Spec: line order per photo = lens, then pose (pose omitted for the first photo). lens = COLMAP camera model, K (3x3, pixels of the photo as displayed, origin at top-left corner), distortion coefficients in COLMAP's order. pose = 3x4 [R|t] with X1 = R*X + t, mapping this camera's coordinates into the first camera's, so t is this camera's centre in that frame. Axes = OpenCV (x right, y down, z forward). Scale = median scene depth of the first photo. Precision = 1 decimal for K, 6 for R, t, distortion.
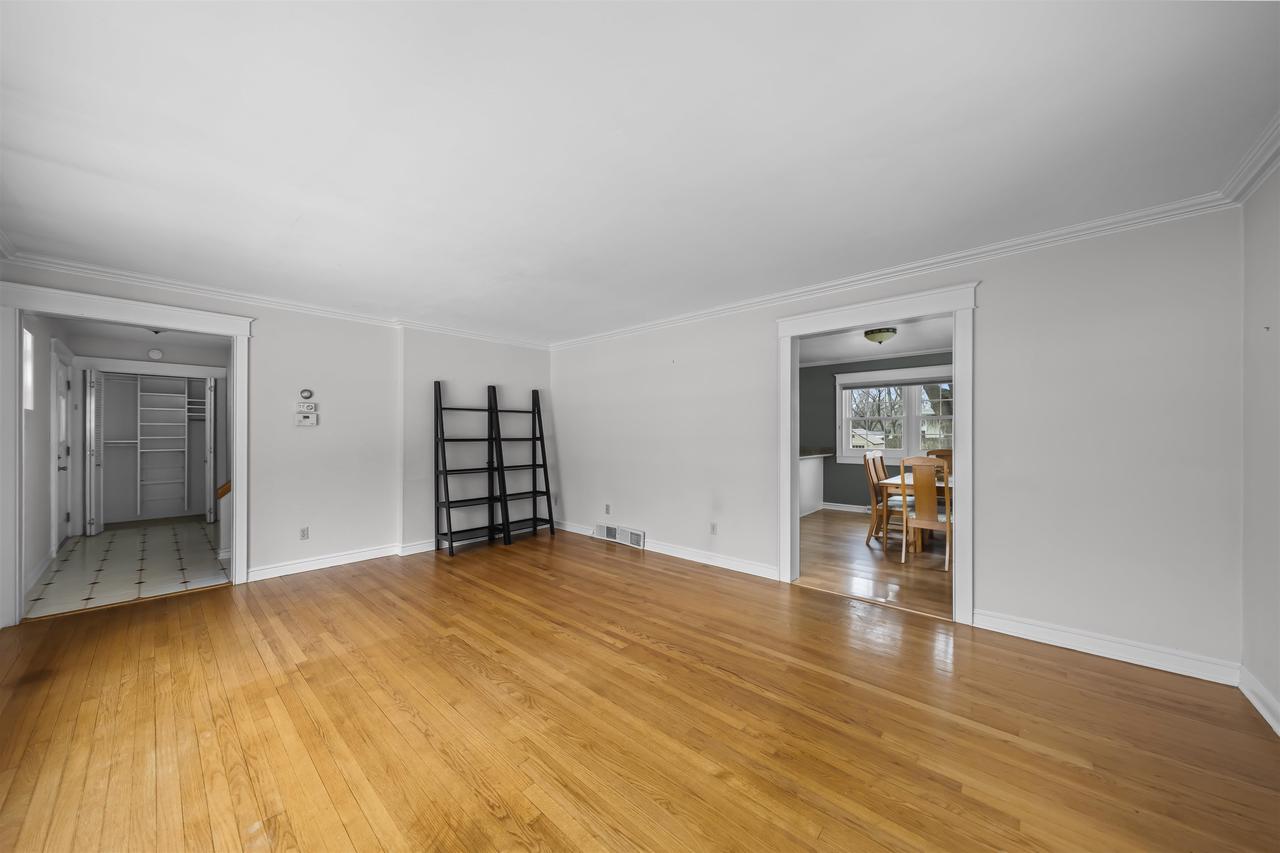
lens RADIAL K [[436.9, 0, 633.3], [0, 436.9, 426.6], [0, 0, 1]] dist [-0.006029, 0.000593]
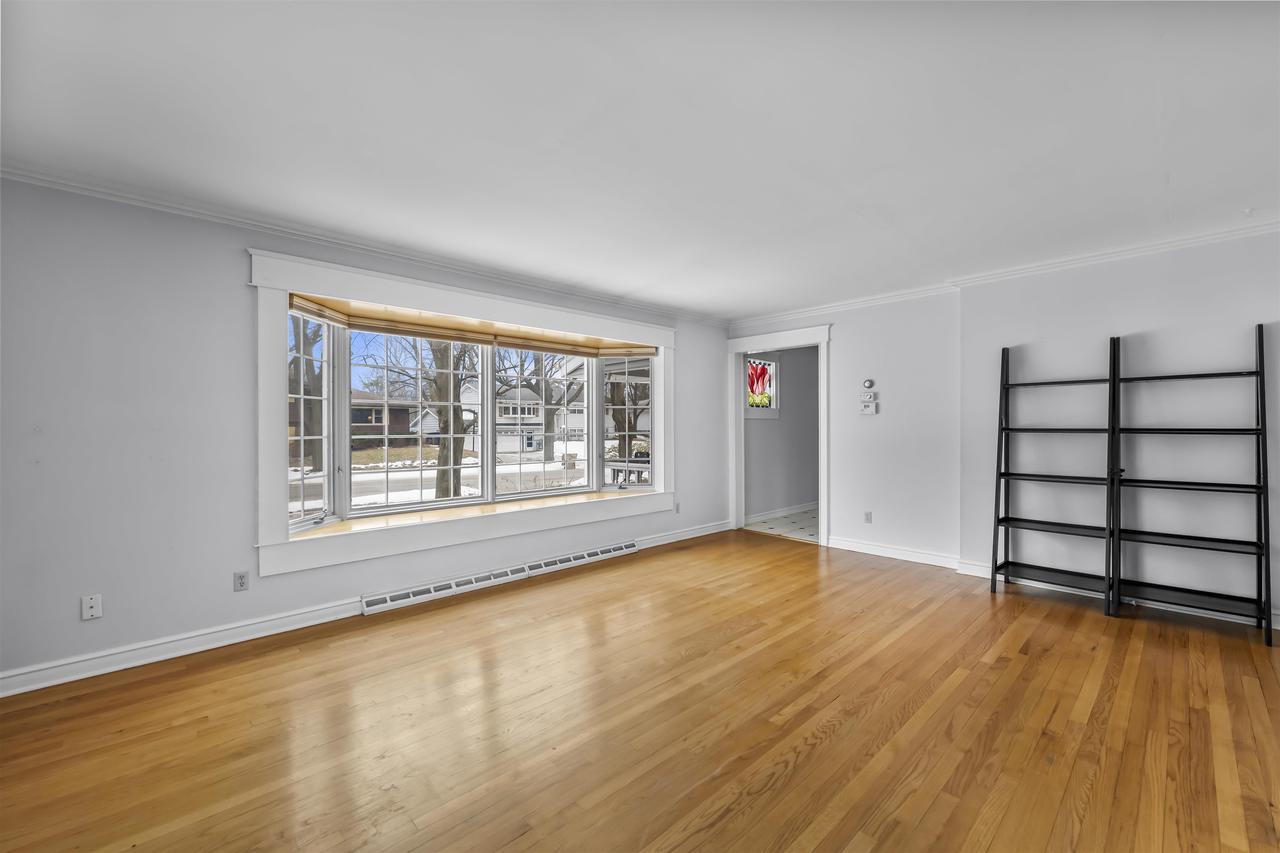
lens RADIAL K [[517.7, 0, 634.2], [0, 517.7, 428.1], [0, 0, 1]] dist [-0.007953, -0.001092]
pose [[-0.078870, 0.004991, -0.996872, 0.573486], [0.018226, 0.999828, 0.003563, 0.017679], [0.996718, -0.017888, -0.078947, 0.594204]]
